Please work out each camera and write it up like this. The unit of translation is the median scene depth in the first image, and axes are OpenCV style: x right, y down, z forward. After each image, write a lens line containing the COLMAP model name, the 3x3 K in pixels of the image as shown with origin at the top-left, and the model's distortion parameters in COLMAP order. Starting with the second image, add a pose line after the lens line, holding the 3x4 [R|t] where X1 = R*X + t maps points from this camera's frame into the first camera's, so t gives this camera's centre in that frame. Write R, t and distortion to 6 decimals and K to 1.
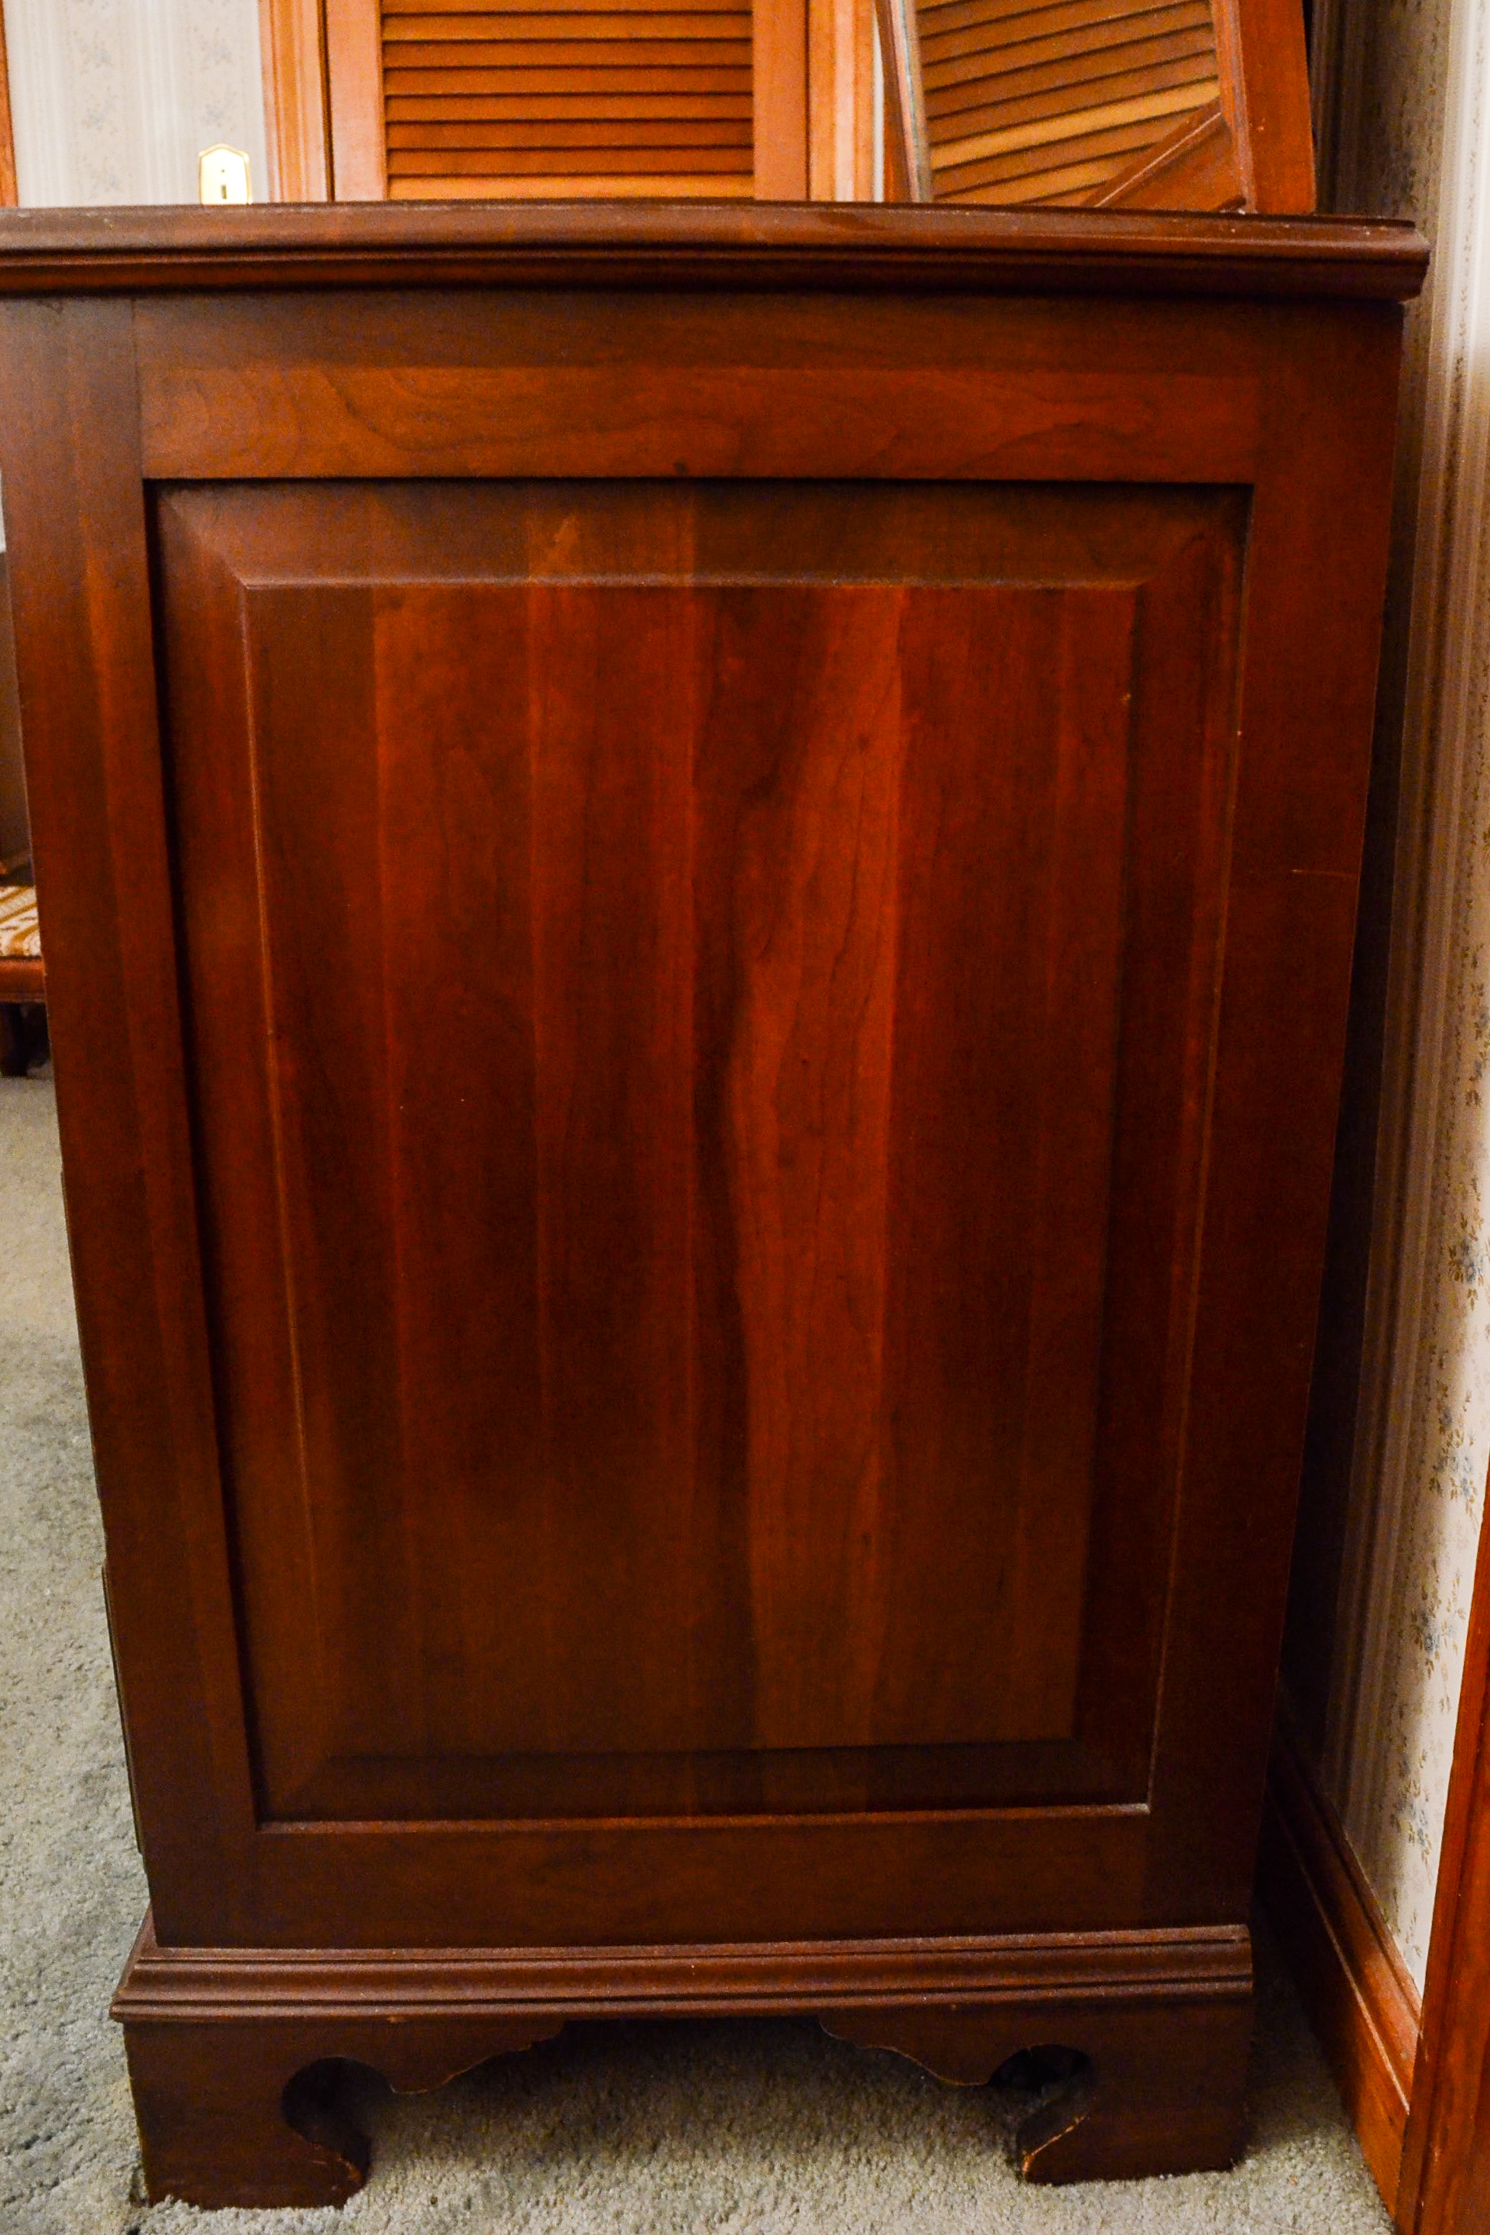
lens RADIAL K [[1863.8, 0, 753.0], [0, 1863.8, 1118.7], [0, 0, 1]] dist [-0.067117, 0.014415]
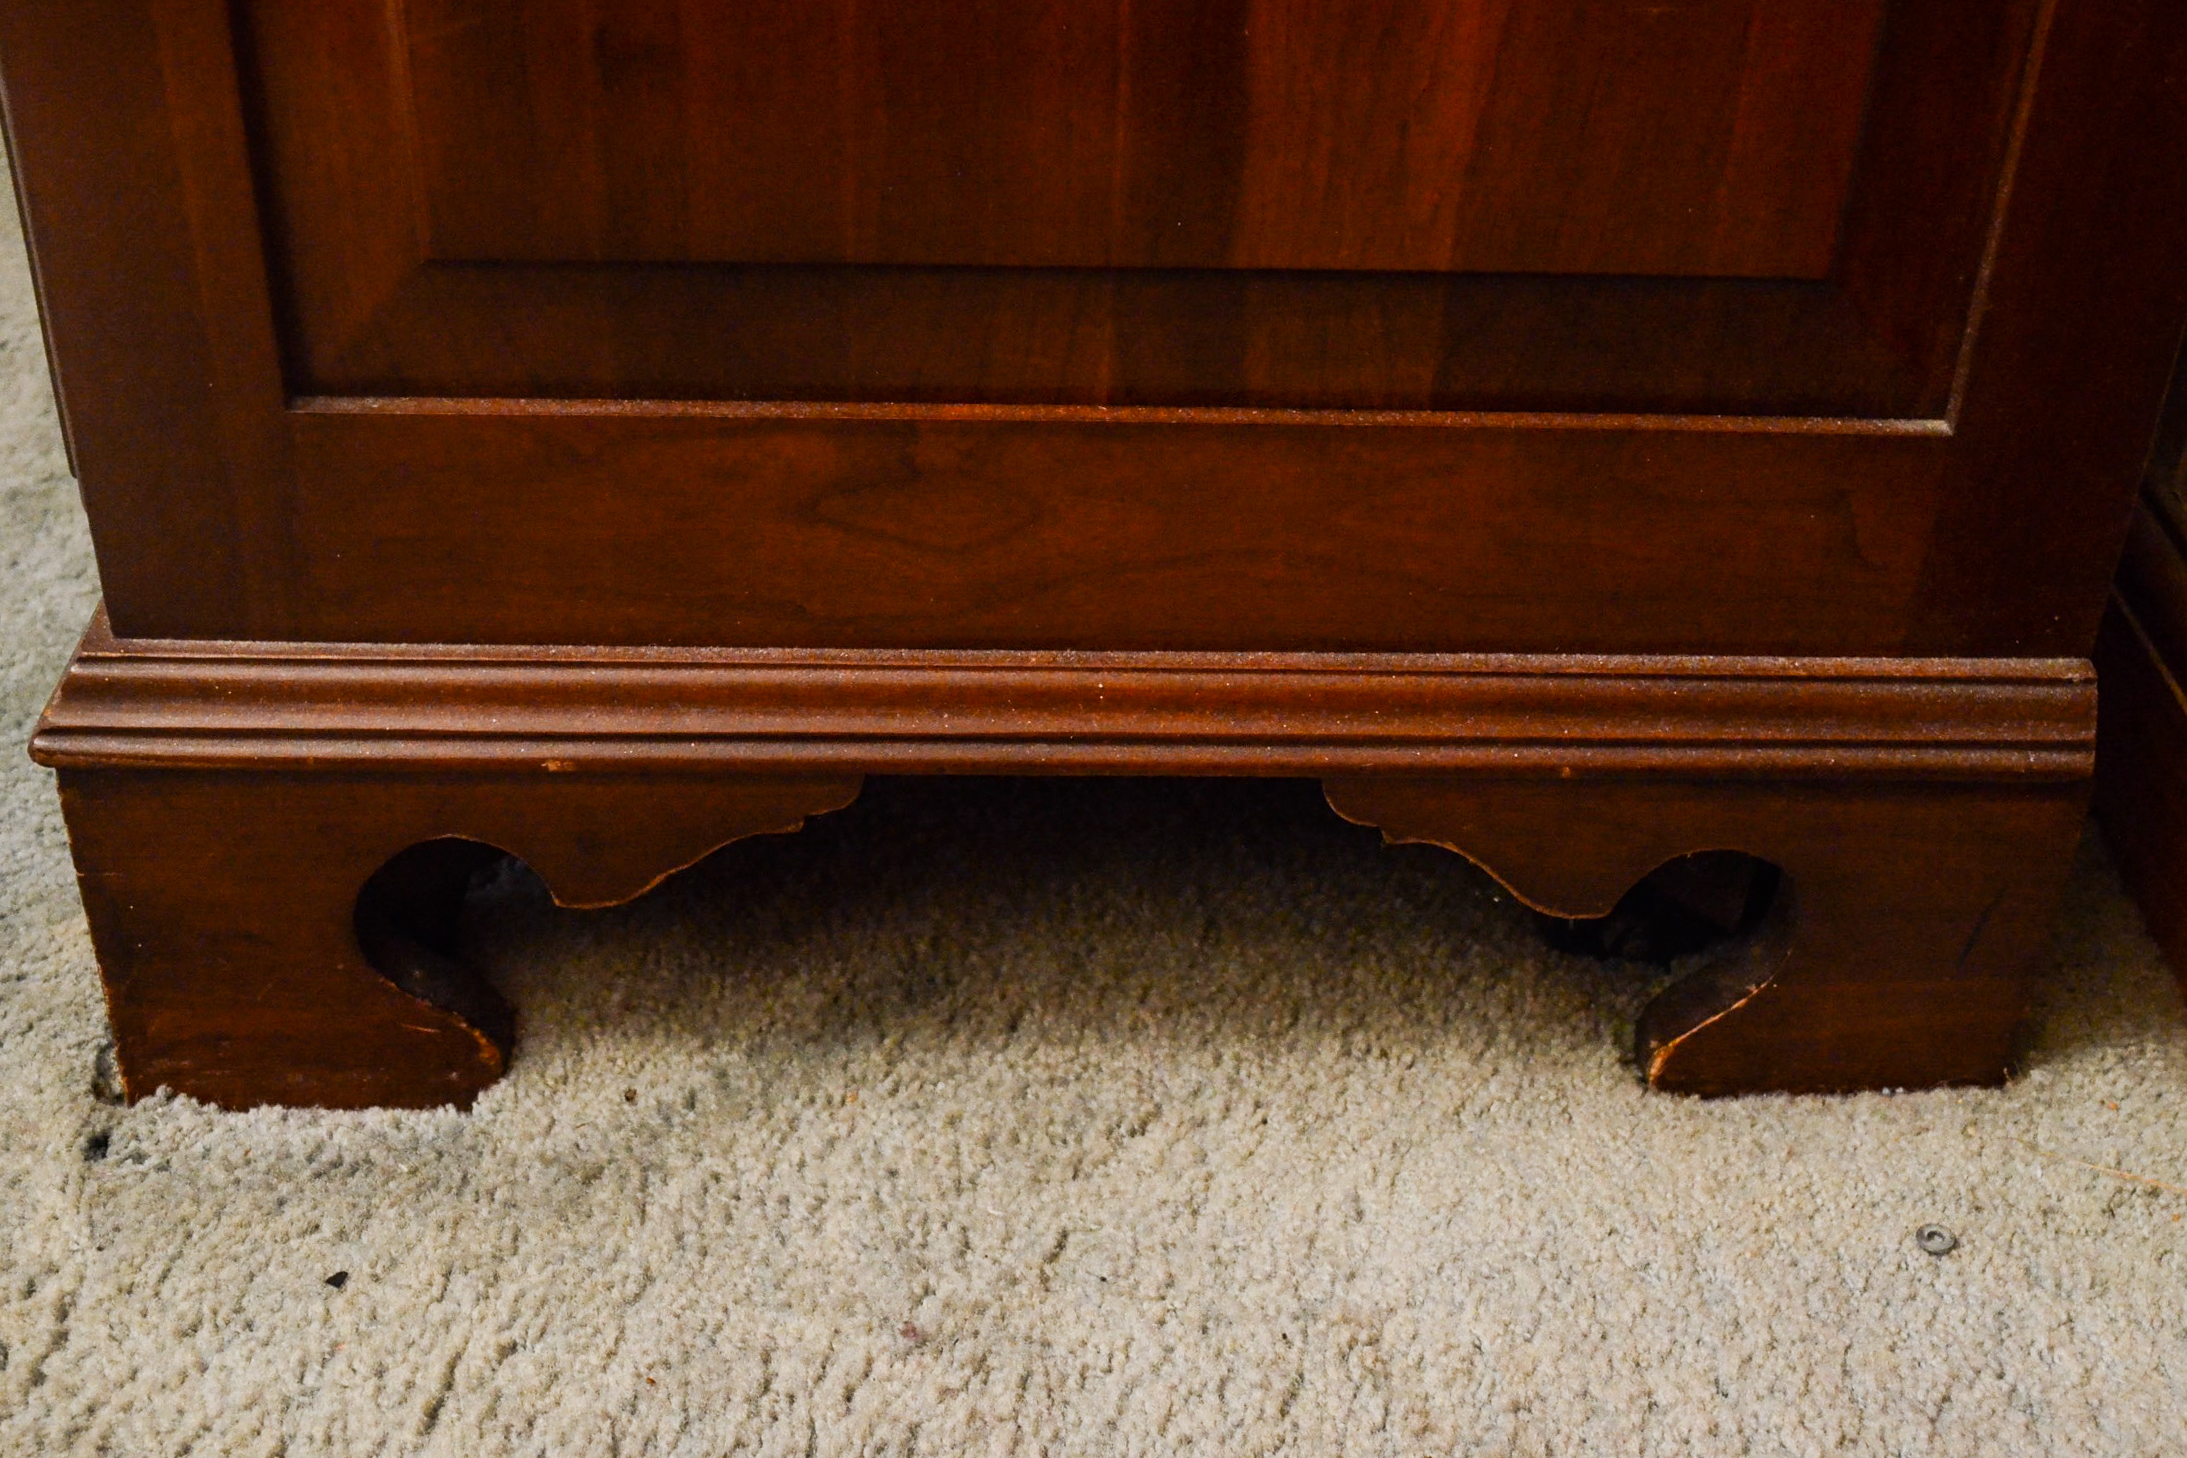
lens RADIAL K [[2582.4, 0, 1087.0], [0, 2582.4, 728.8], [0, 0, 1]] dist [-0.028000, 0.000000]
pose [[0.999484, 0.022880, 0.022529, -0.052782], [-0.028213, 0.960763, 0.275932, 0.256088], [-0.015332, -0.276425, 0.960913, 0.251018]]
